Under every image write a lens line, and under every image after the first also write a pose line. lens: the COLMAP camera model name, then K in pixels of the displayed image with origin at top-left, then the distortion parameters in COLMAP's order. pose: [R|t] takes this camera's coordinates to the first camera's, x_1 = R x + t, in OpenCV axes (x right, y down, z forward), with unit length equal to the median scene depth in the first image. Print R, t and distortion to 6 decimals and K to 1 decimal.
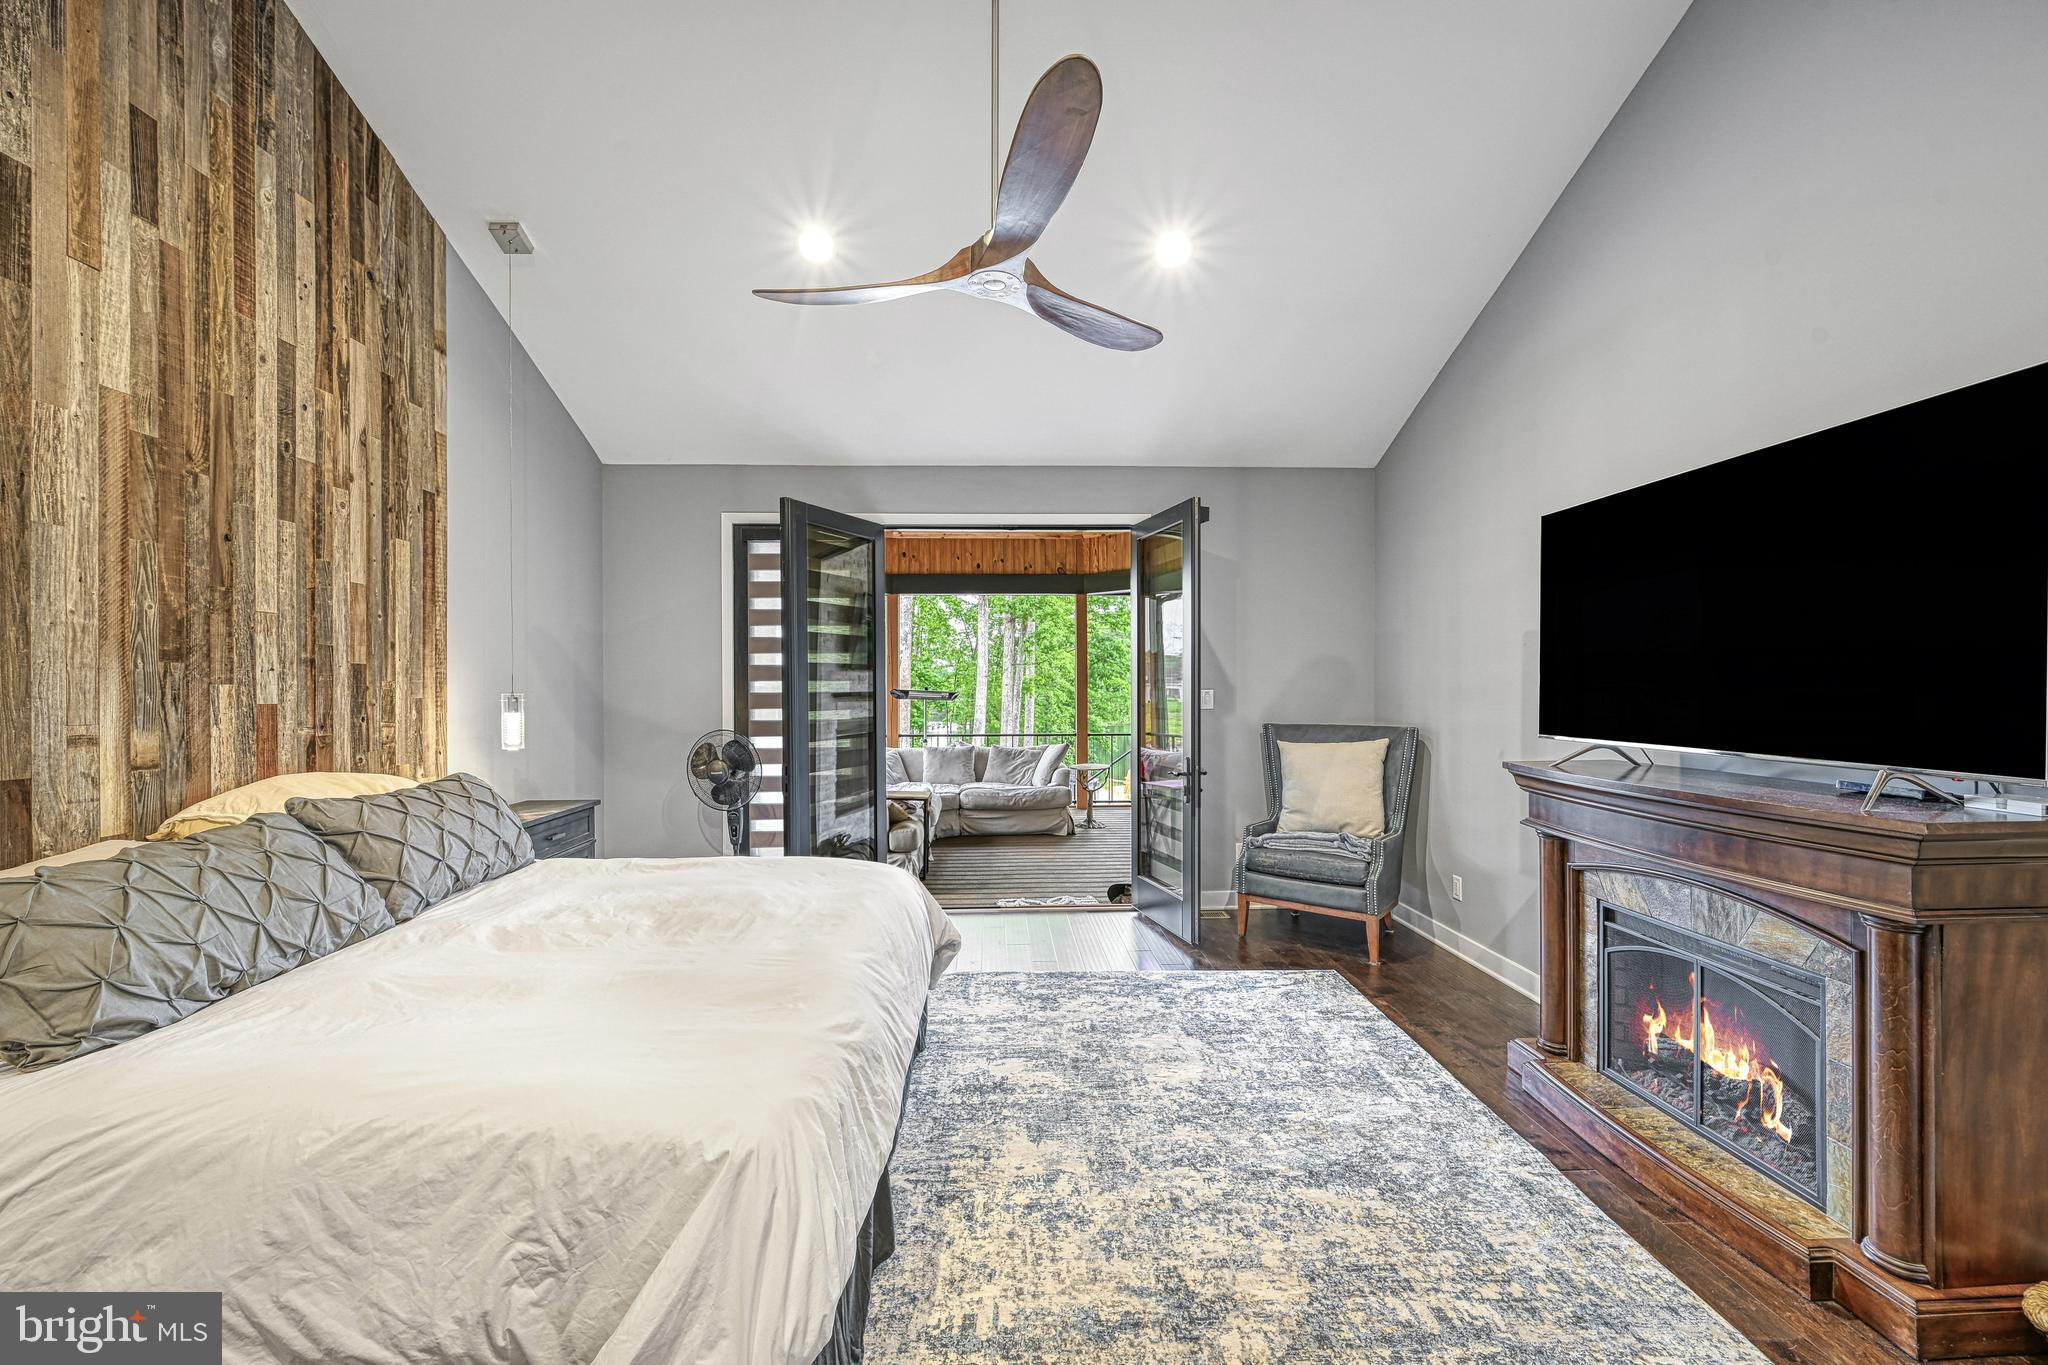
lens RADIAL K [[800.7, 0, 1032.3], [0, 800.7, 689.2], [0, 0, 1]] dist [0.000597, 0.000230]
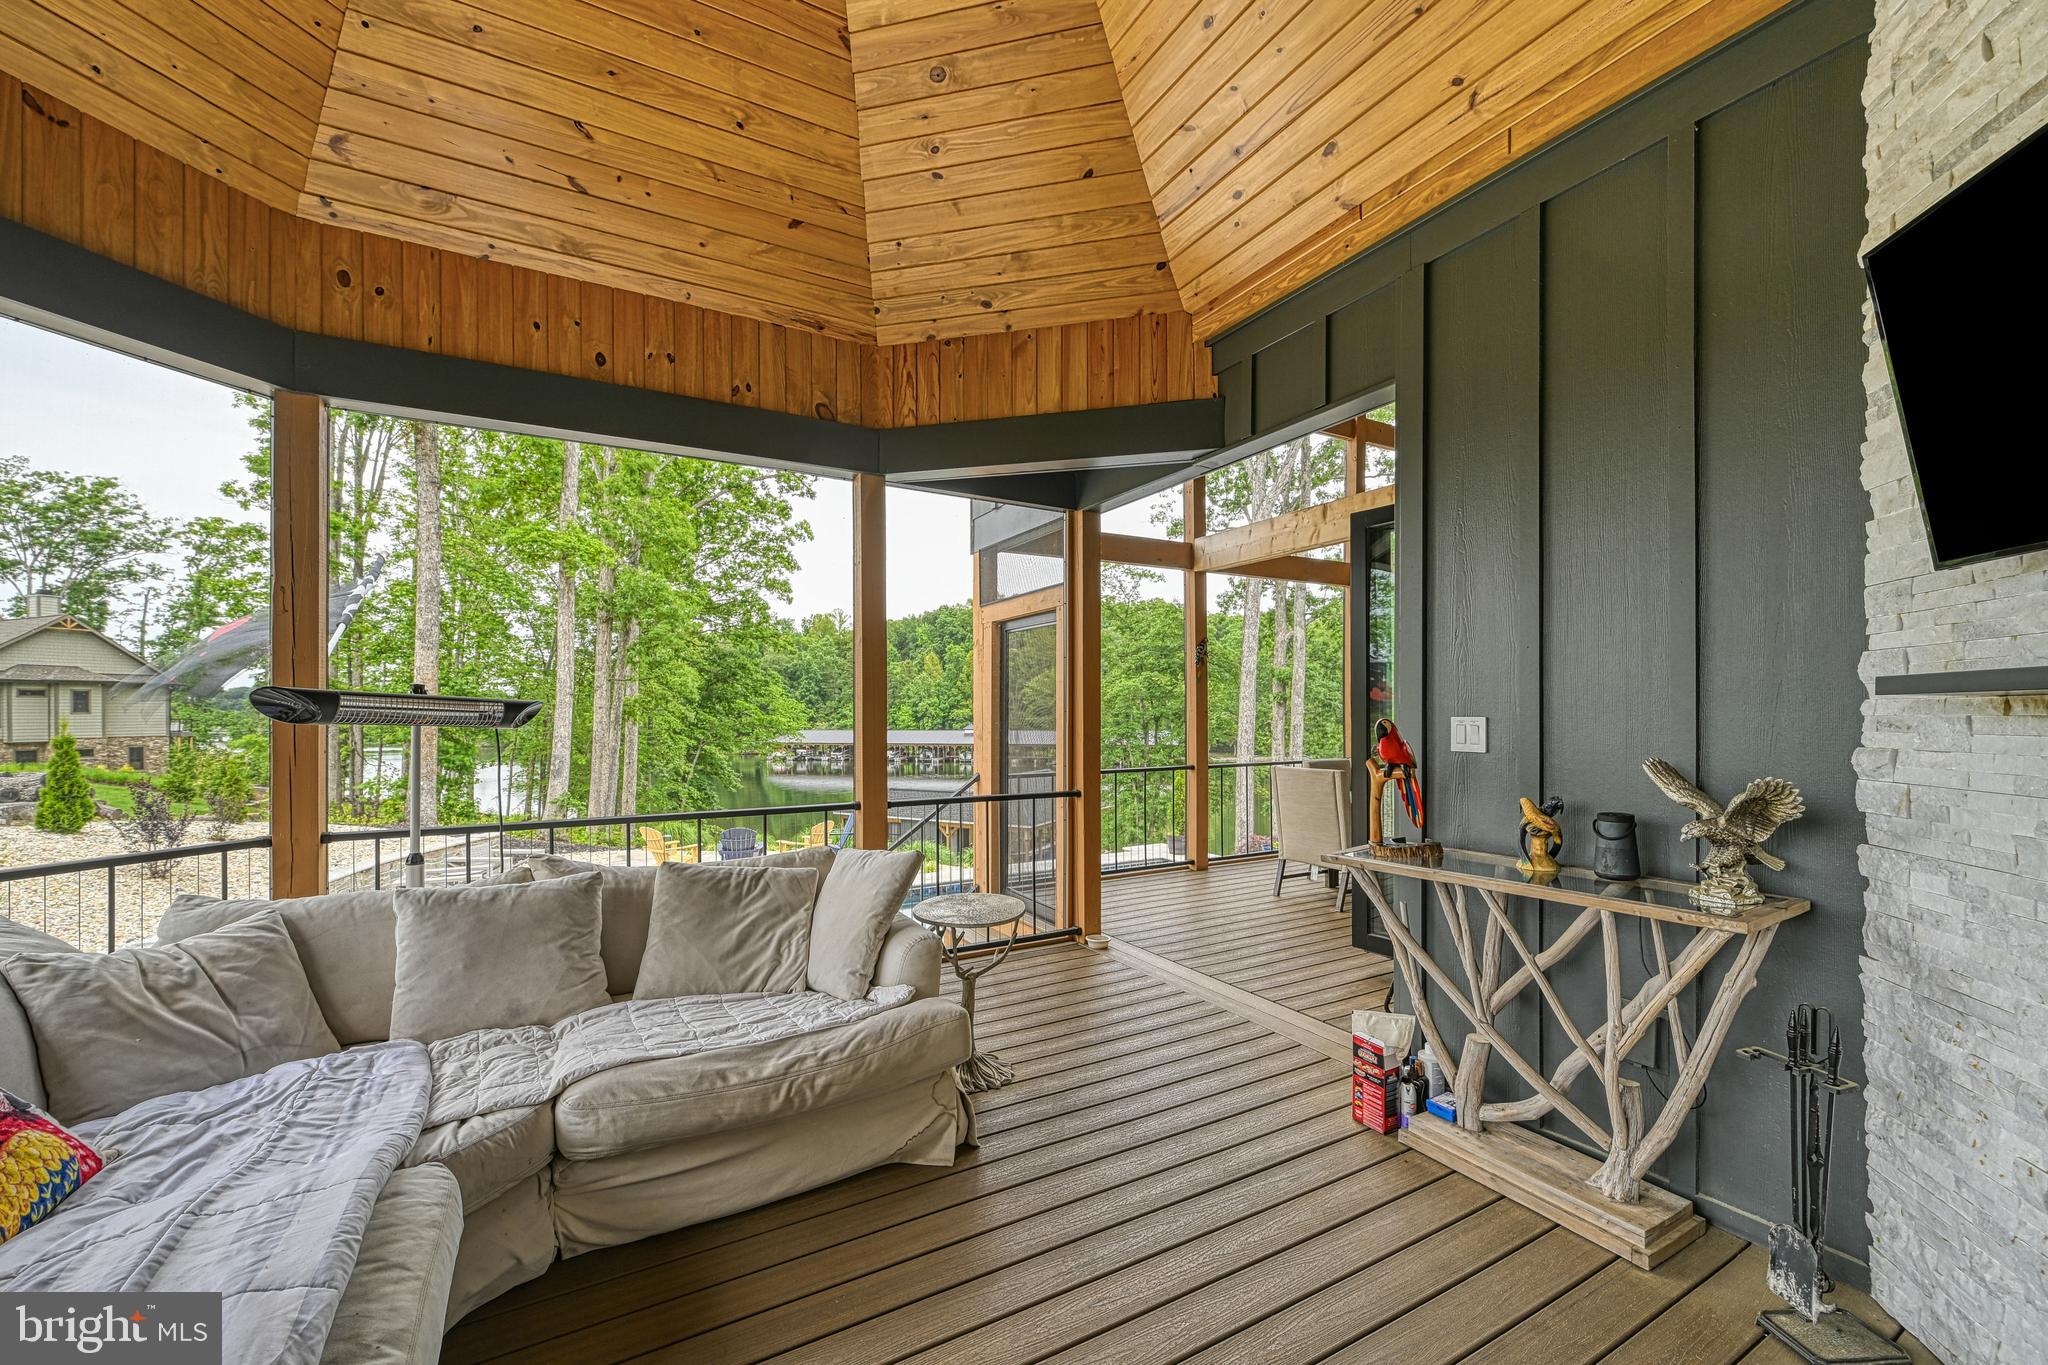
lens RADIAL K [[812.0, 0, 1020.8], [0, 812.0, 712.2], [0, 0, 1]] dist [-0.001747, -0.000522]
pose [[0.896608, 0.000161, 0.442824, -0.194350], [0.001800, 0.999990, -0.004009, 0.029527], [-0.442821, 0.004391, 0.896599, 1.905056]]
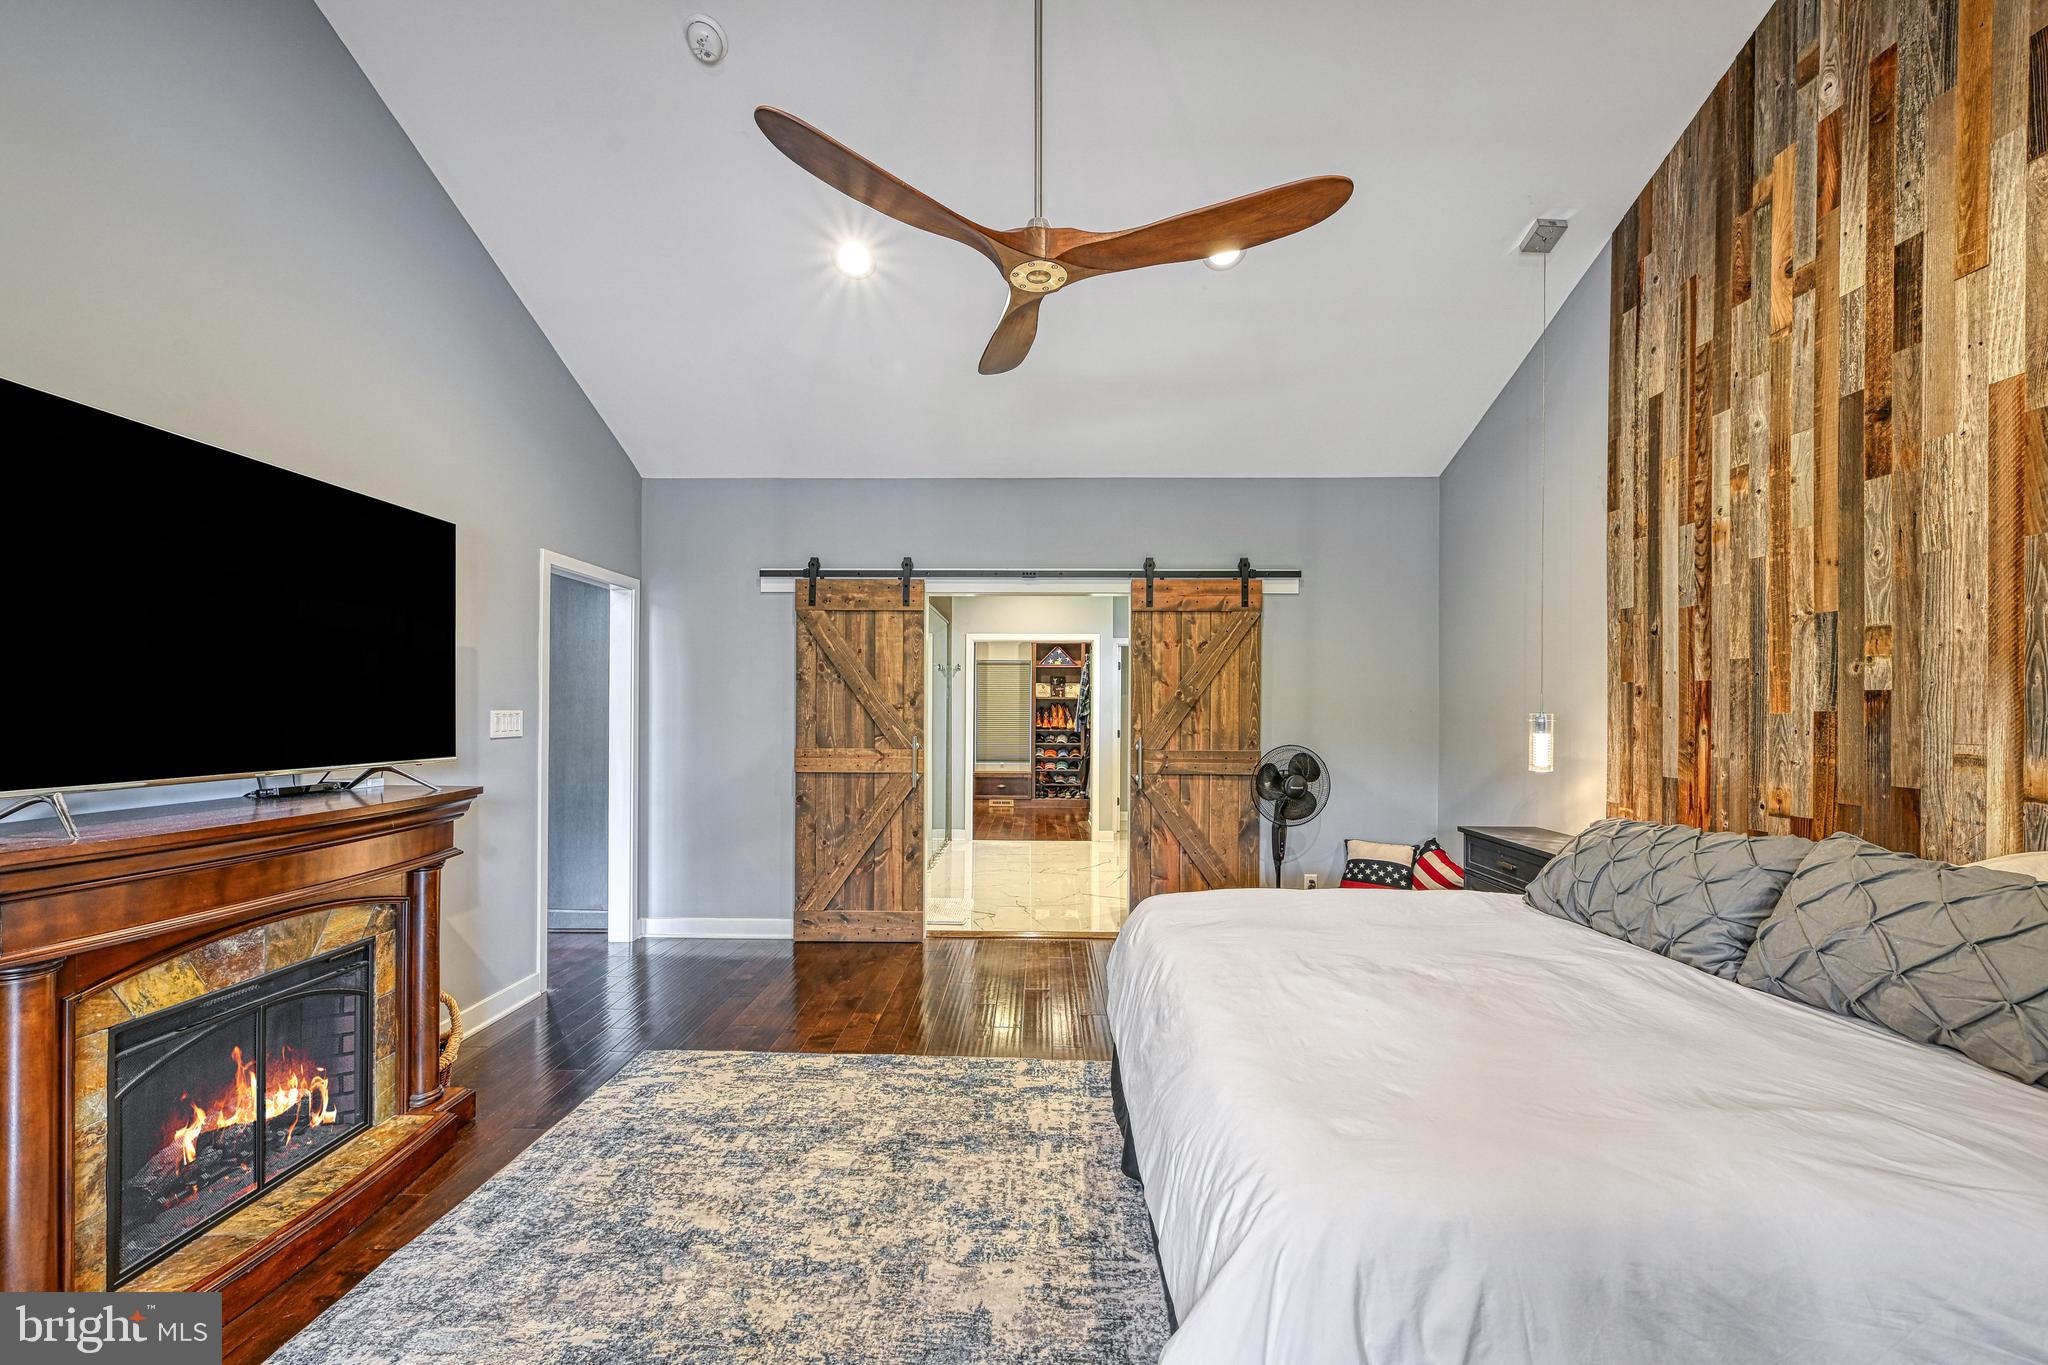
lens RADIAL K [[811.9, 0, 1025.0], [0, 811.9, 699.5], [0, 0, 1]] dist [0.000536, 0.000001]
pose [[-0.997598, -0.000894, 0.069263, -0.070505], [-0.001457, 0.999966, -0.008082, -0.000482], [-0.069254, -0.008164, -0.997566, 1.415396]]
